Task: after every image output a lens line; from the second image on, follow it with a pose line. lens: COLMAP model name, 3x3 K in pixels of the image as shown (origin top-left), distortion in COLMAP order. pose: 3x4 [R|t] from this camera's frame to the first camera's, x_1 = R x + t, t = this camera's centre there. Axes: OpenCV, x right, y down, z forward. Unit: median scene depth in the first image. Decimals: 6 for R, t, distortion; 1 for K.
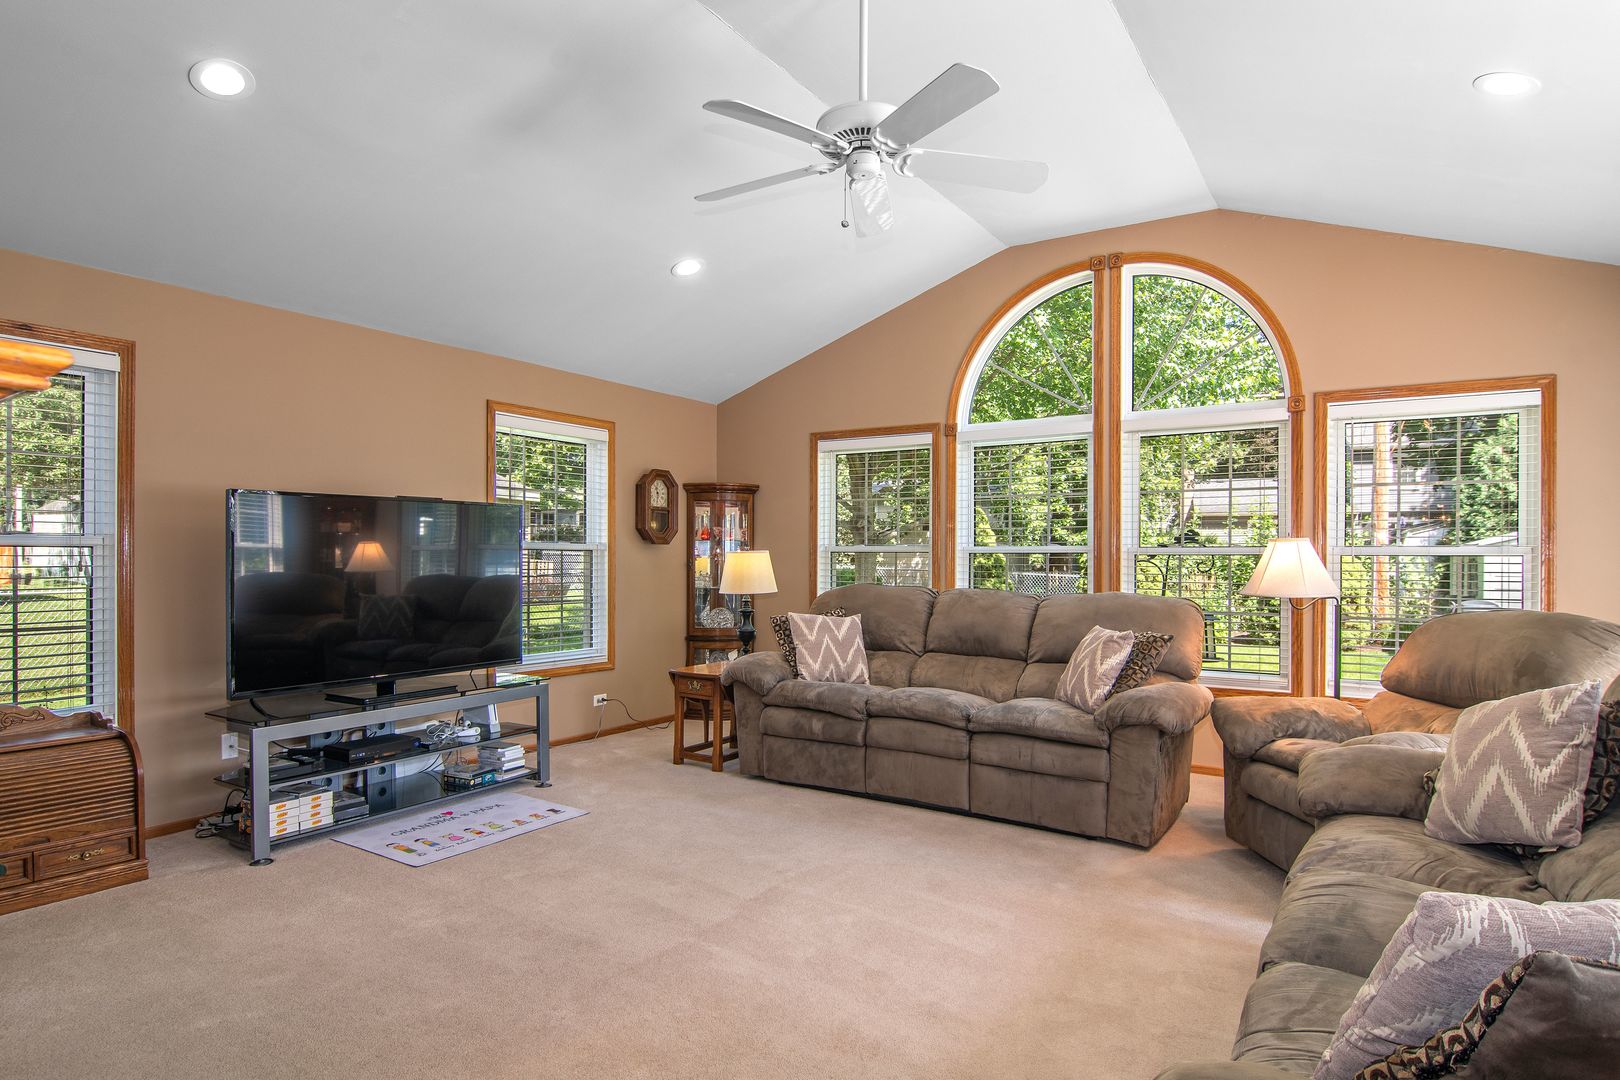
lens RADIAL K [[897.7, 0, 806.8], [0, 897.7, 558.8], [0, 0, 1]] dist [-0.001770, -0.000401]
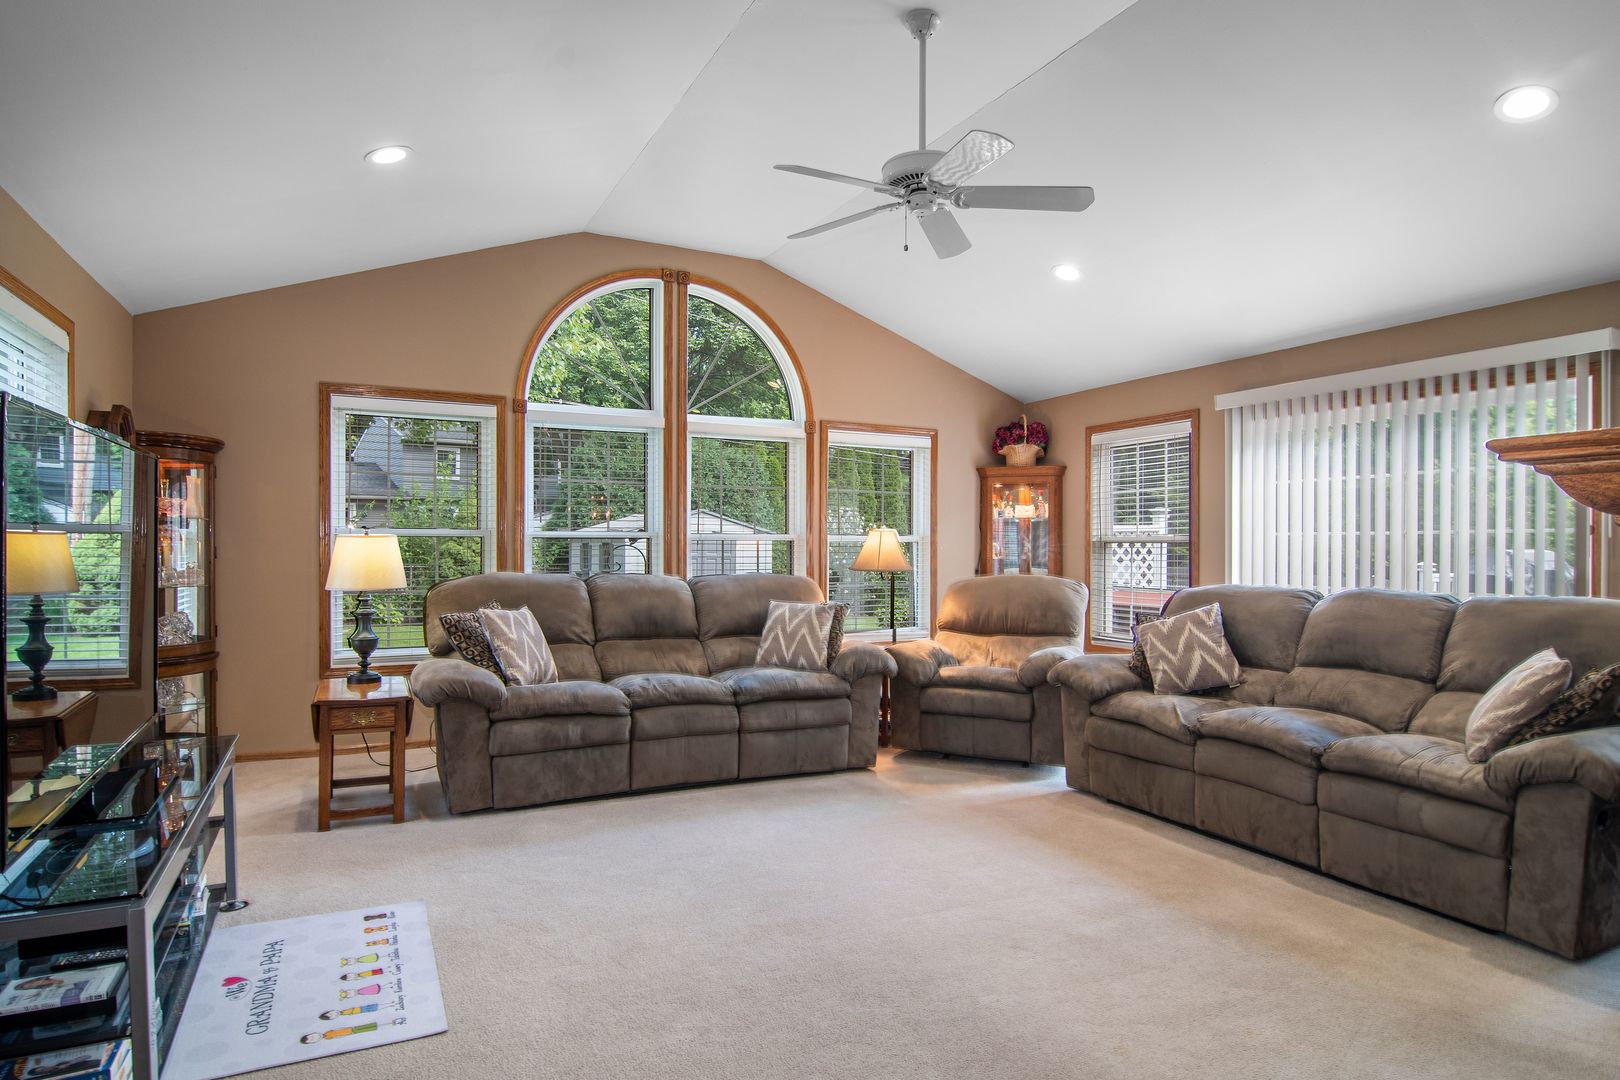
lens RADIAL K [[906.6, 0, 792.7], [0, 906.6, 544.6], [0, 0, 1]] dist [-0.000152, -0.001589]
pose [[0.516834, -0.003815, 0.856077, -0.706546], [0.000048, 0.999990, 0.004427, -0.004461], [-0.856085, -0.002247, 0.516830, 0.375346]]
